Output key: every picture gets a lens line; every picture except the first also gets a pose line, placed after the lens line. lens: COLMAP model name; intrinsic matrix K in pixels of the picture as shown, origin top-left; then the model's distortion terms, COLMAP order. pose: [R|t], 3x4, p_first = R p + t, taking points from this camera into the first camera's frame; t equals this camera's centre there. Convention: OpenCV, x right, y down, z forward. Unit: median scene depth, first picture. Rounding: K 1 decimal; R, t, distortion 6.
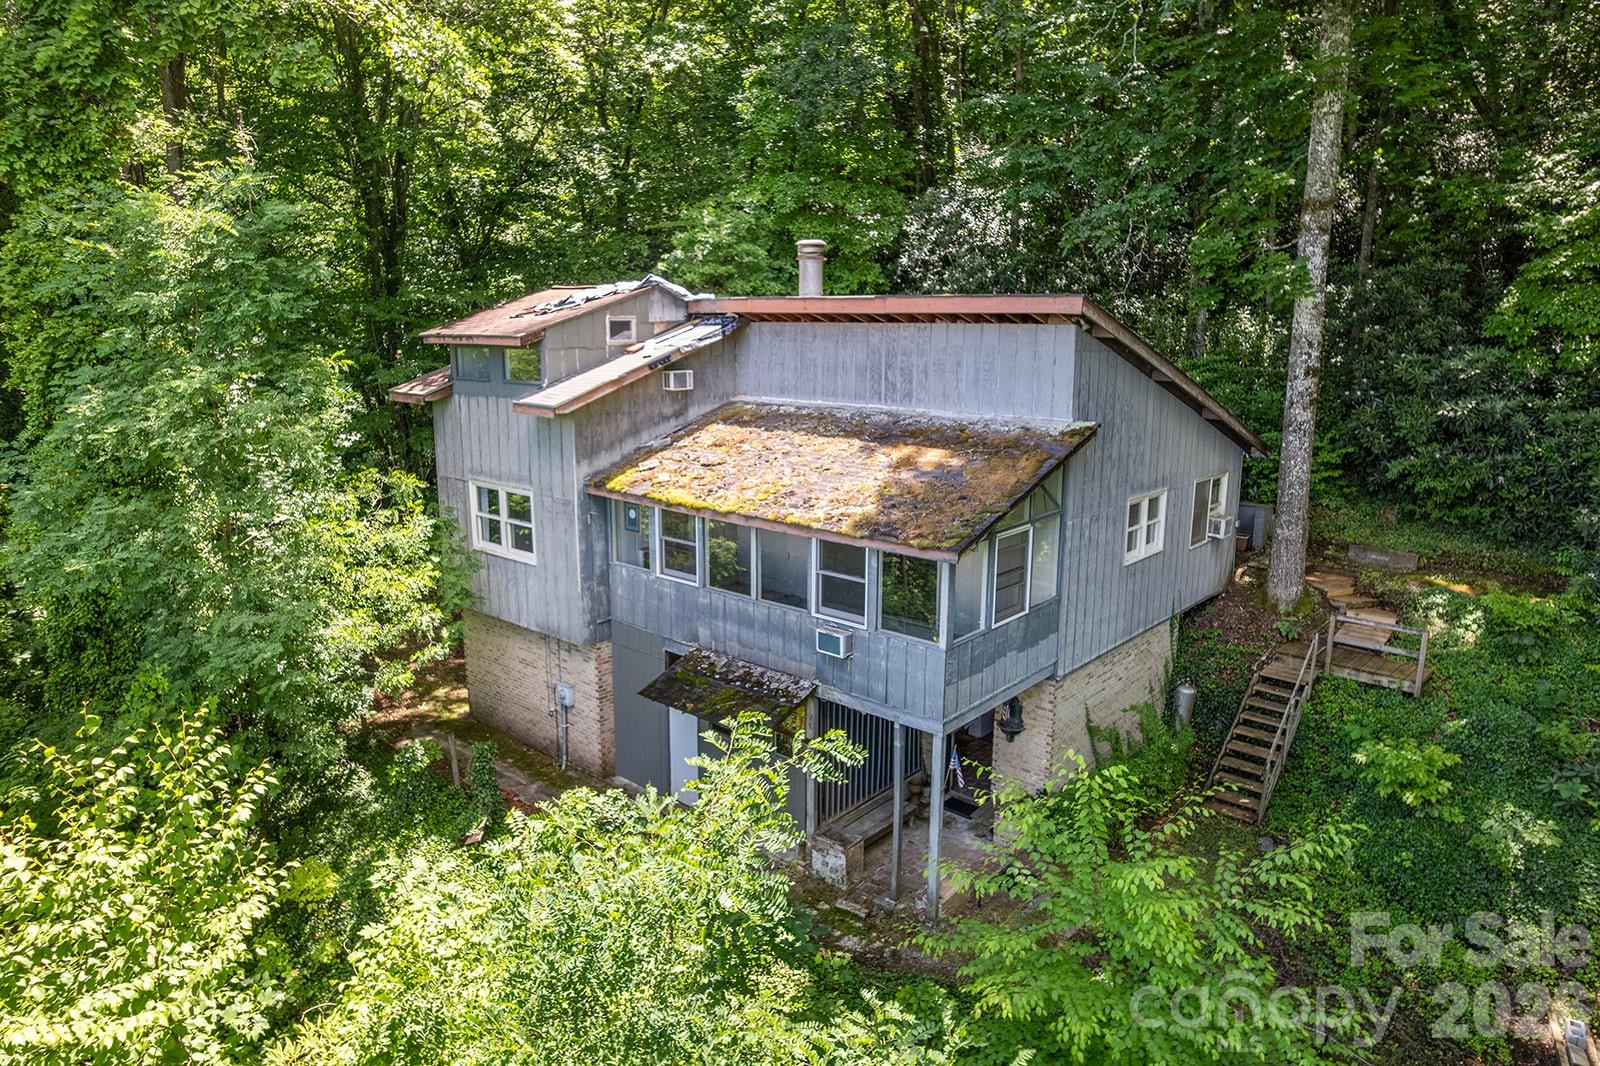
lens RADIAL K [[1026.4, 0, 800.0], [0, 1026.4, 533.0], [0, 0, 1]] dist [-0.039895, -0.000378]
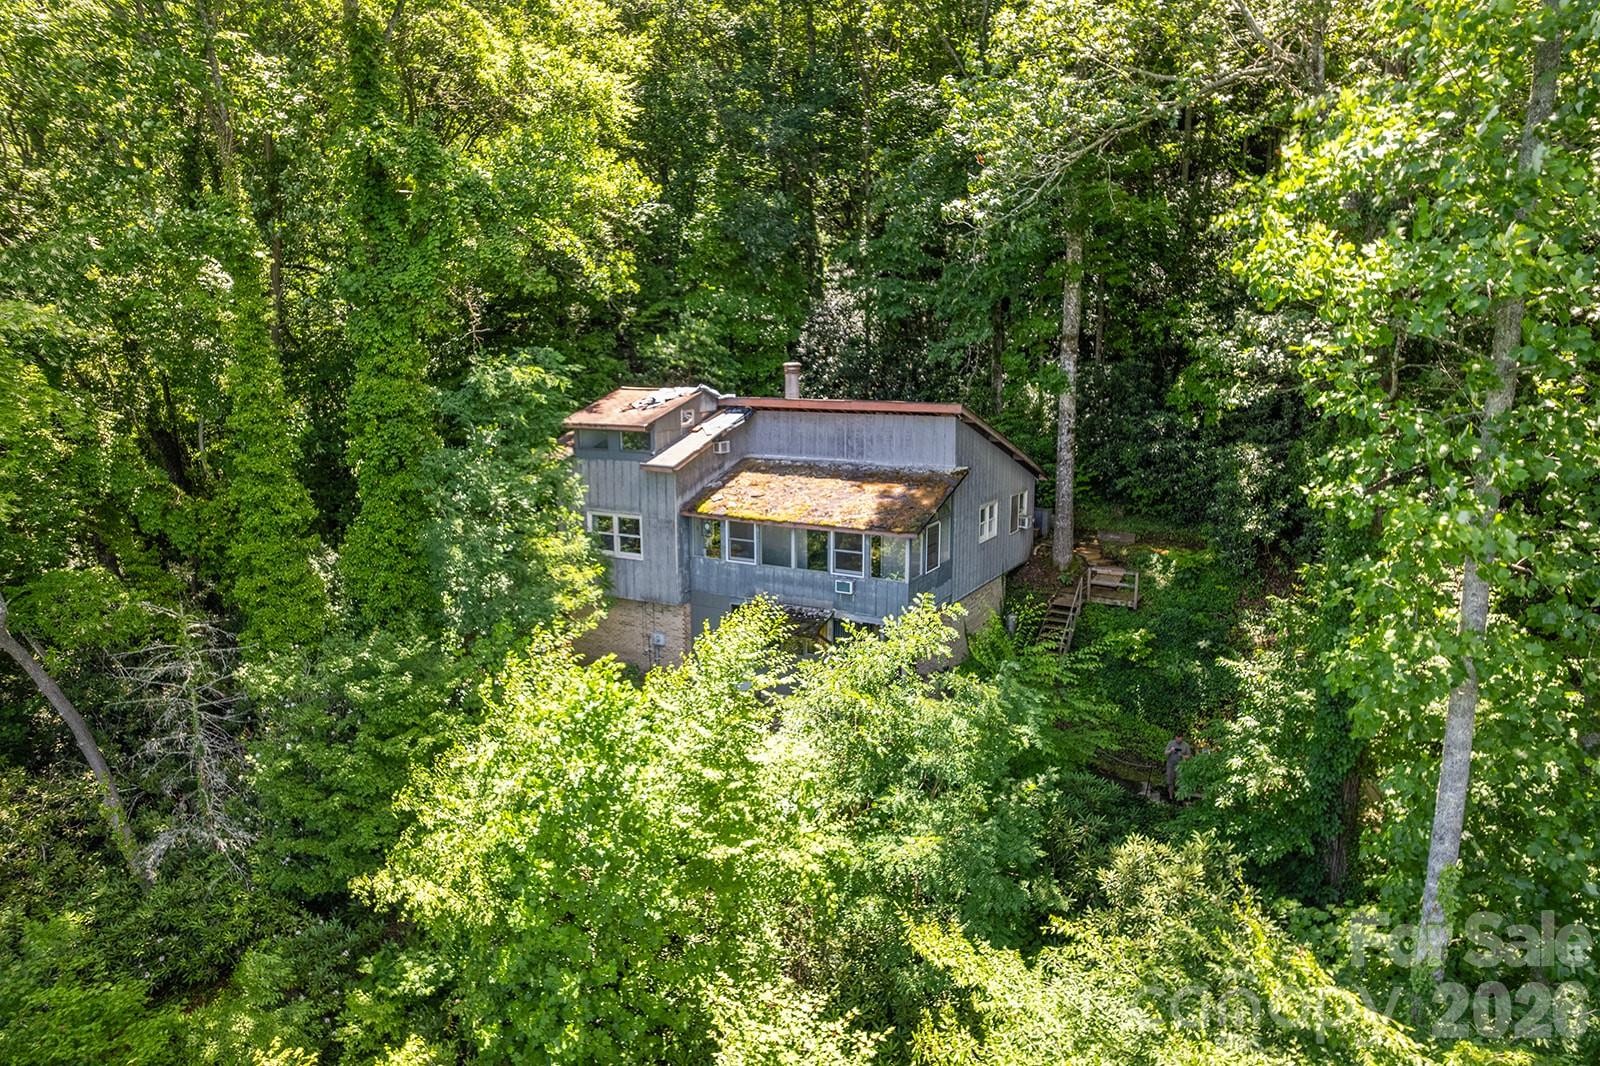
lens RADIAL K [[1014.1, 0, 800.0], [0, 1014.1, 533.0], [0, 0, 1]] dist [-0.014194, 0.044349]
pose [[0.979116, -0.042925, 0.198721, -0.328317], [0.048048, 0.998624, -0.021026, 0.033602], [-0.197545, 0.030135, 0.979831, -0.654606]]
